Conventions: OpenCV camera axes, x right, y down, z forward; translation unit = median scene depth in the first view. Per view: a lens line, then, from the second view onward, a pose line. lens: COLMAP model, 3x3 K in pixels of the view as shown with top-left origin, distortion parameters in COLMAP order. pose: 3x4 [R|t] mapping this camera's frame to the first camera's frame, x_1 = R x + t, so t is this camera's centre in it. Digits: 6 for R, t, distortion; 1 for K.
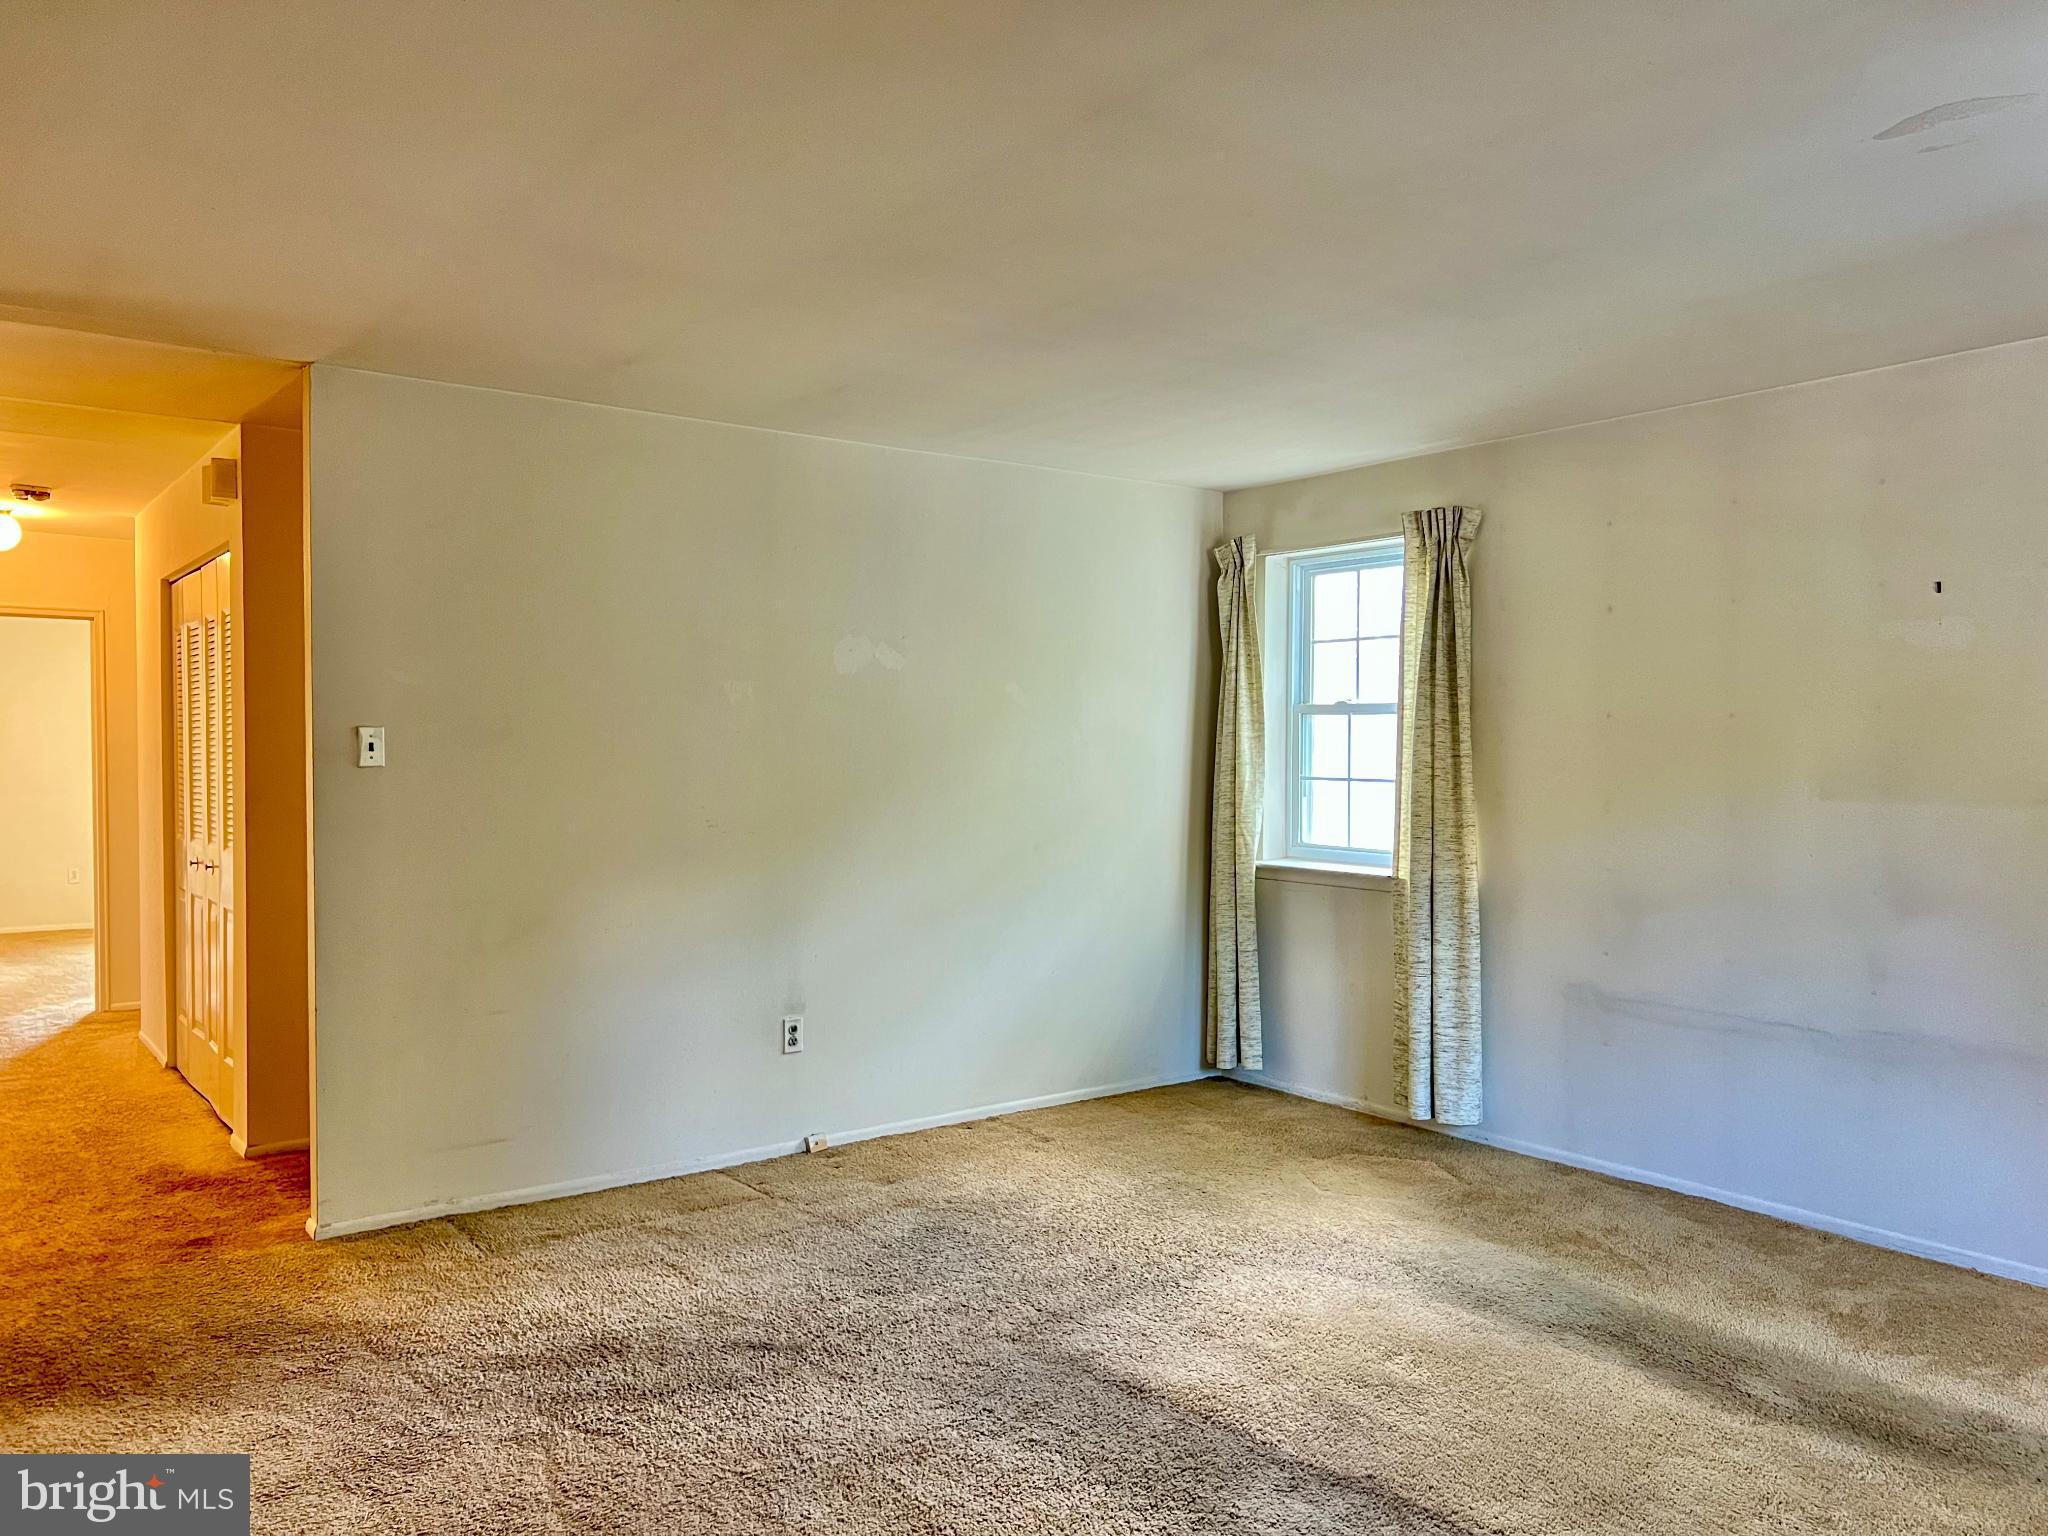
lens RADIAL K [[1536.9, 0, 1037.3], [0, 1536.9, 761.9], [0, 0, 1]] dist [0.052567, -0.057066]
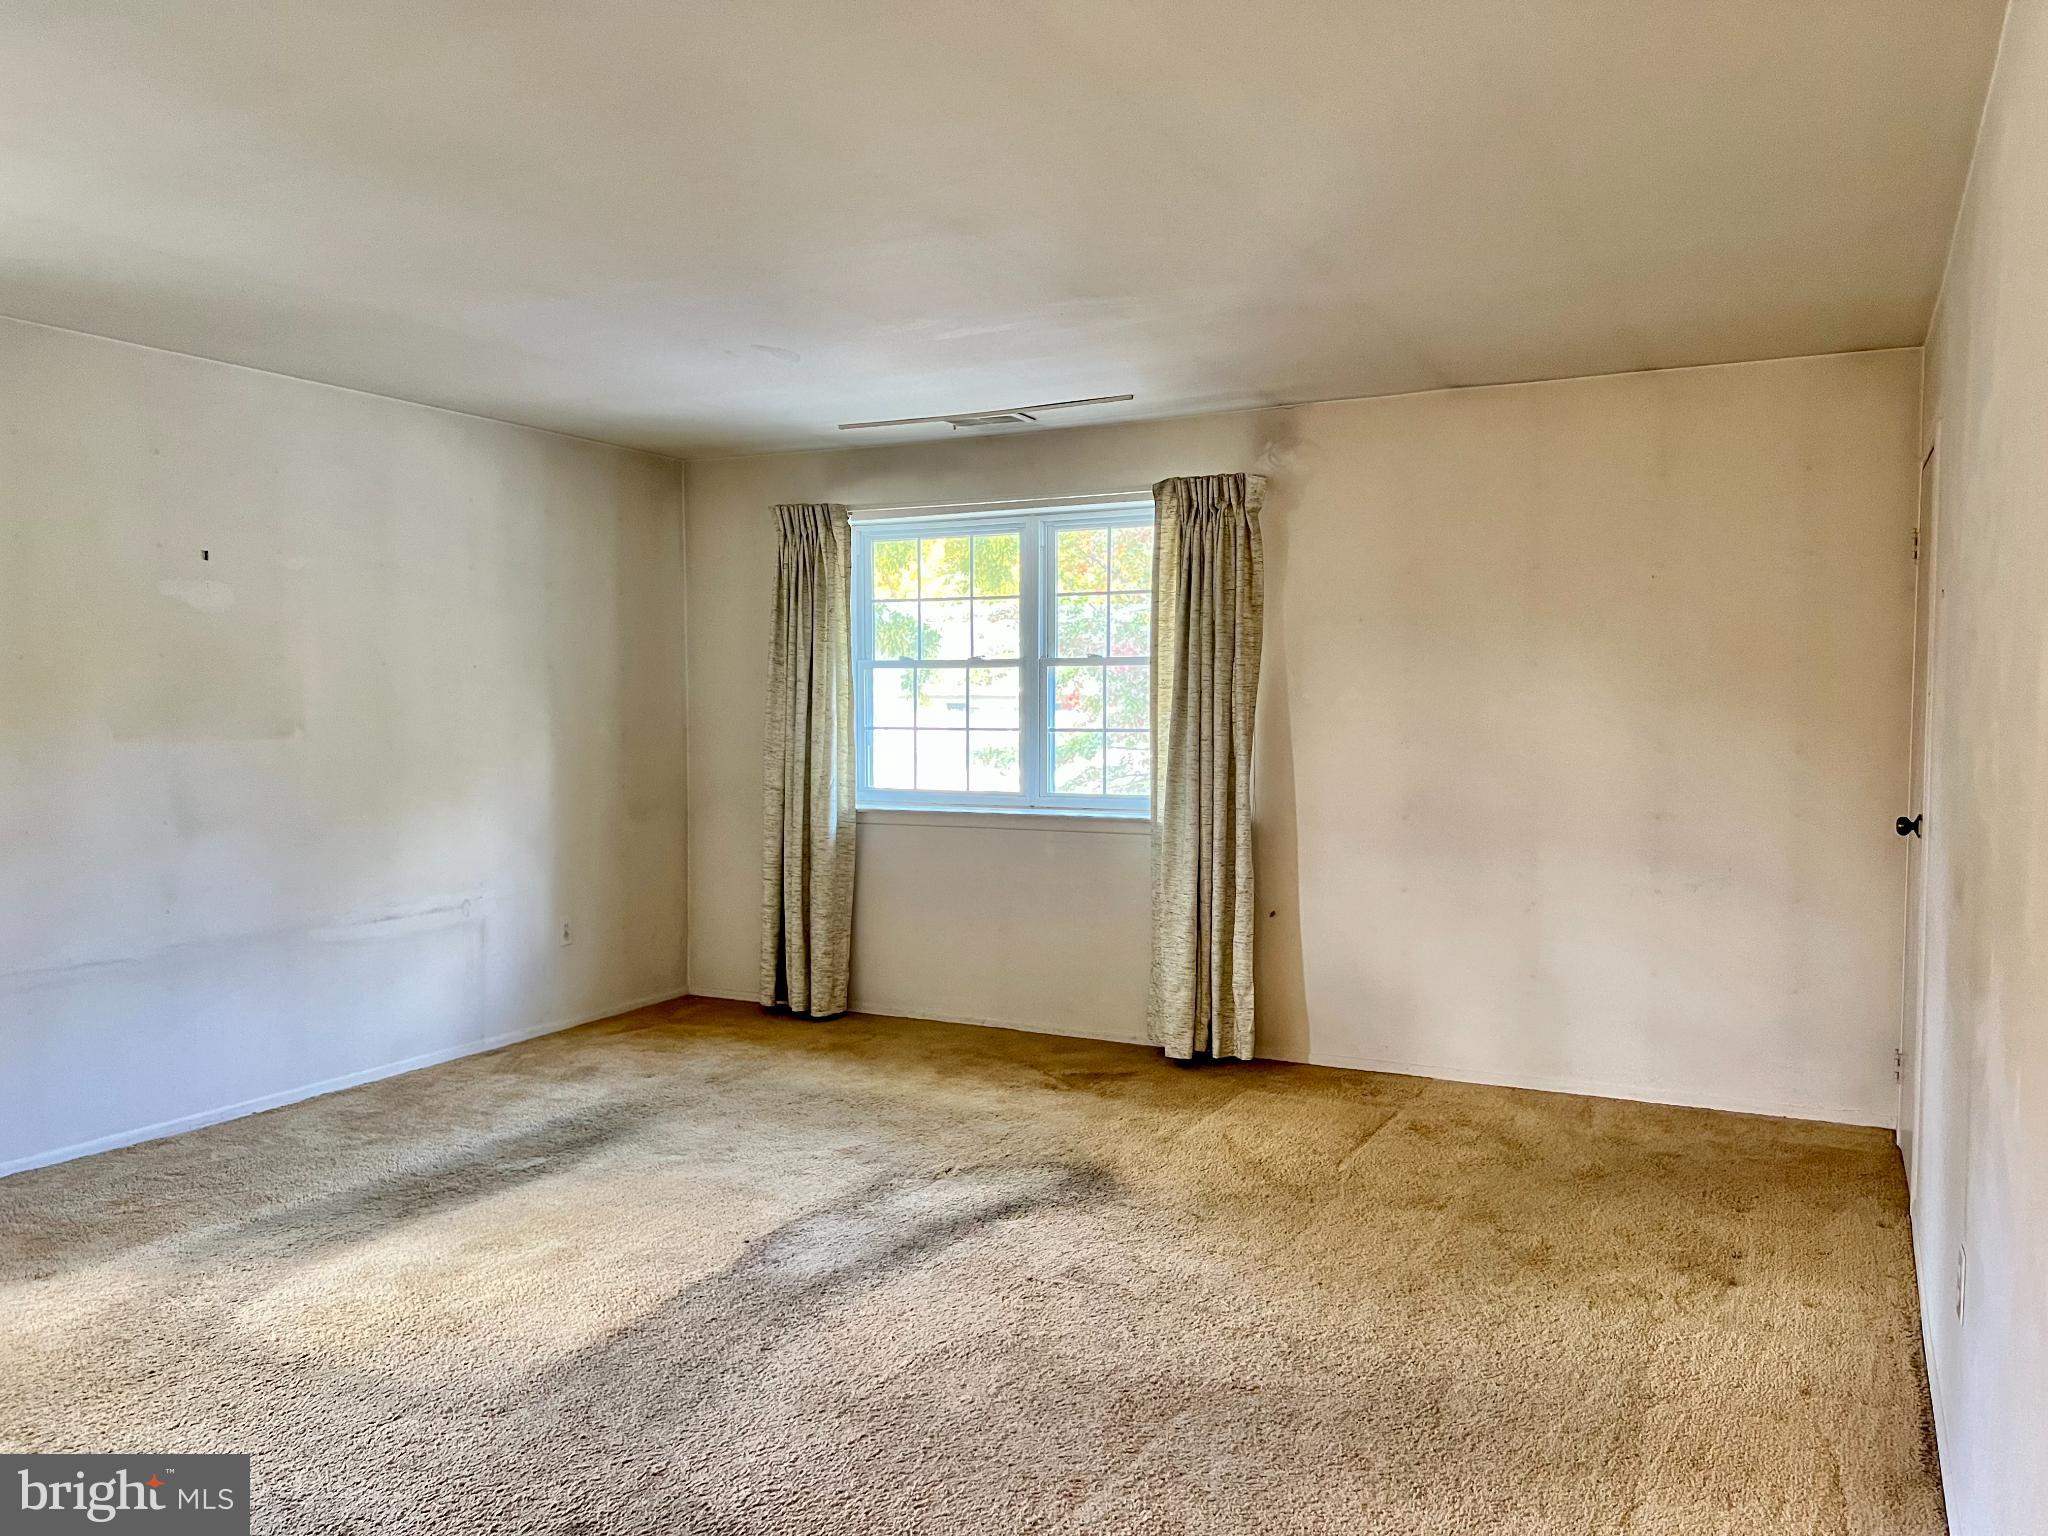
lens RADIAL K [[1539.4, 0, 1043.5], [0, 1539.4, 774.3], [0, 0, 1]] dist [0.048170, -0.060012]
pose [[-0.442836, -0.048082, 0.895312, -0.844009], [0.004424, 0.998432, 0.055809, -0.012216], [-0.896592, 0.028675, -0.441929, 1.061579]]
